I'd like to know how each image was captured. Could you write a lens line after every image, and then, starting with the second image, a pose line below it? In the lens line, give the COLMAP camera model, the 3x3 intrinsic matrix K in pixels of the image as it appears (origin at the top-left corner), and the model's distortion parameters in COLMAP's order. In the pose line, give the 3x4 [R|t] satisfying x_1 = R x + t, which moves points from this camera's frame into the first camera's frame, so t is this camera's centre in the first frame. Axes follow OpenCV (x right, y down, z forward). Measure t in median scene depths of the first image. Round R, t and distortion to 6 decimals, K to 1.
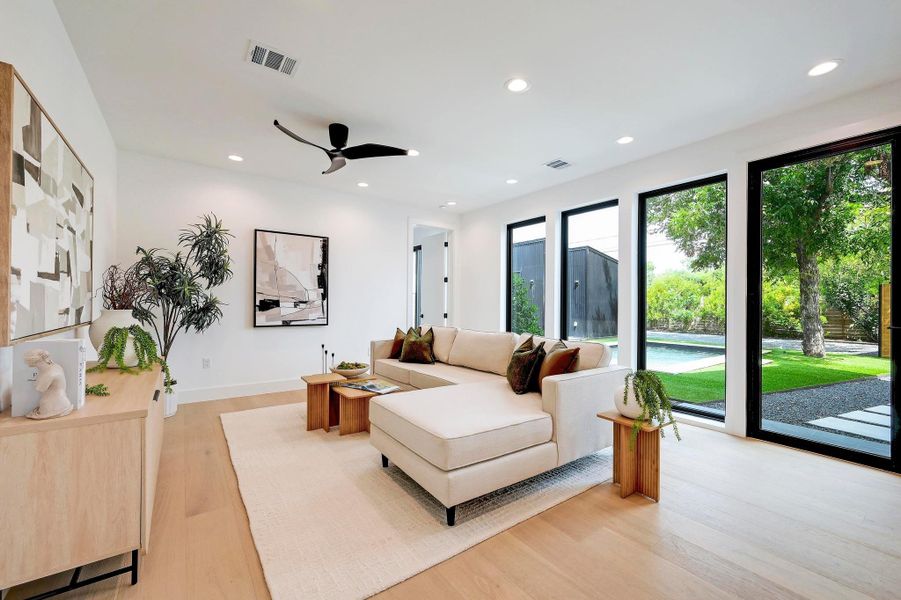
lens RADIAL K [[368.2, 0, 450.5], [0, 368.2, 300.0], [0, 0, 1]] dist [-0.000389, -0.000057]
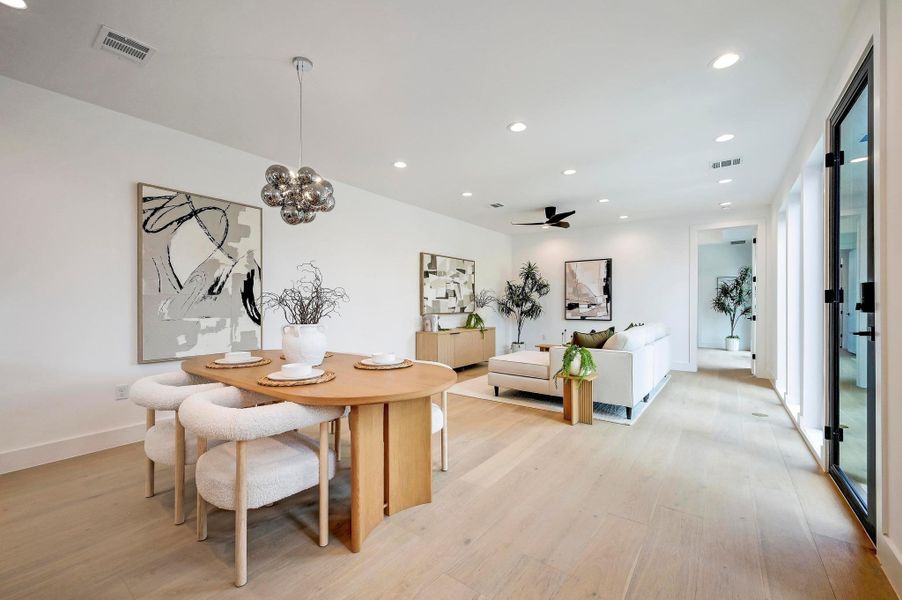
lens RADIAL K [[366.7, 0, 450.9], [0, 366.7, 303.4], [0, 0, 1]] dist [0.000730, -0.000090]
pose [[0.291186, -0.008459, -0.956629, 1.046453], [0.010197, 0.999932, -0.005738, 0.004724], [0.956612, -0.008084, 0.291252, 0.005332]]
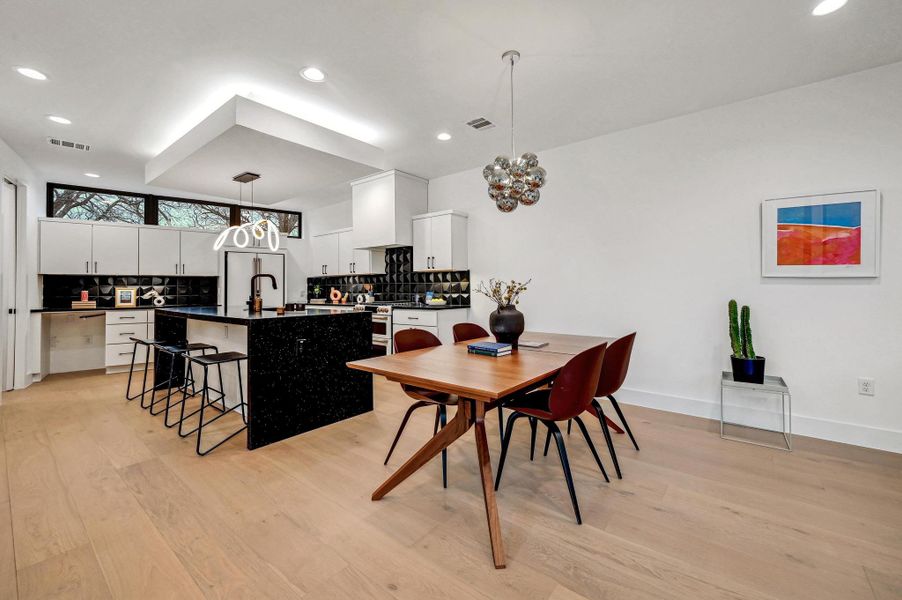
lens RADIAL K [[371.4, 0, 454.1], [0, 371.4, 280.4], [0, 0, 1]] dist [-0.000724, -0.000143]
pose [[-0.965026, -0.007302, -0.262053, 0.663113], [0.001022, 0.999500, -0.031615, 0.007932], [0.262153, -0.030777, -0.964536, 0.518965]]
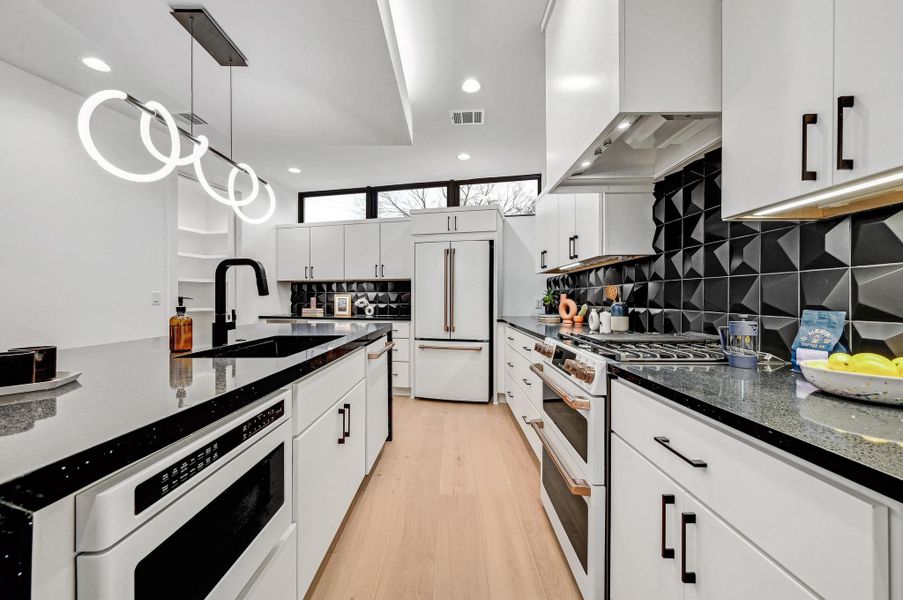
lens RADIAL K [[362.5, 0, 450.5], [0, 362.5, 301.8], [0, 0, 1]] dist [0.000874, 0.000006]
pose [[-0.803860, -0.013045, 0.594676, 0.467764], [-0.010726, 0.999915, 0.007435, 0.001460], [-0.594722, -0.000402, -0.803931, -0.374219]]
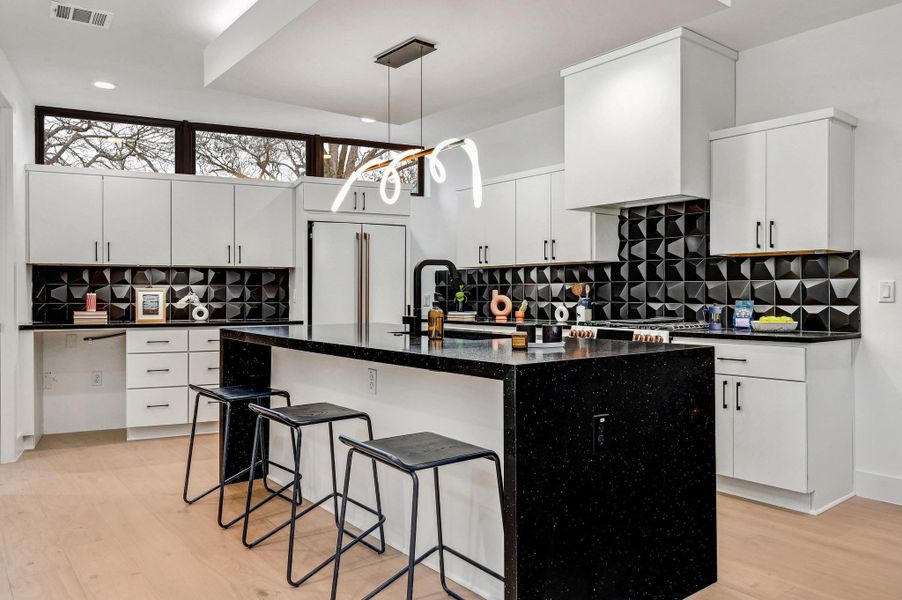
lens RADIAL K [[646.8, 0, 451.9], [0, 646.8, 296.9], [0, 0, 1]] dist [-0.003253, -0.000257]
pose [[-0.999158, -0.007943, -0.040241, 0.902904], [-0.007807, 0.999963, -0.003548, 0.008500], [0.040267, -0.003231, -0.999184, 0.245723]]
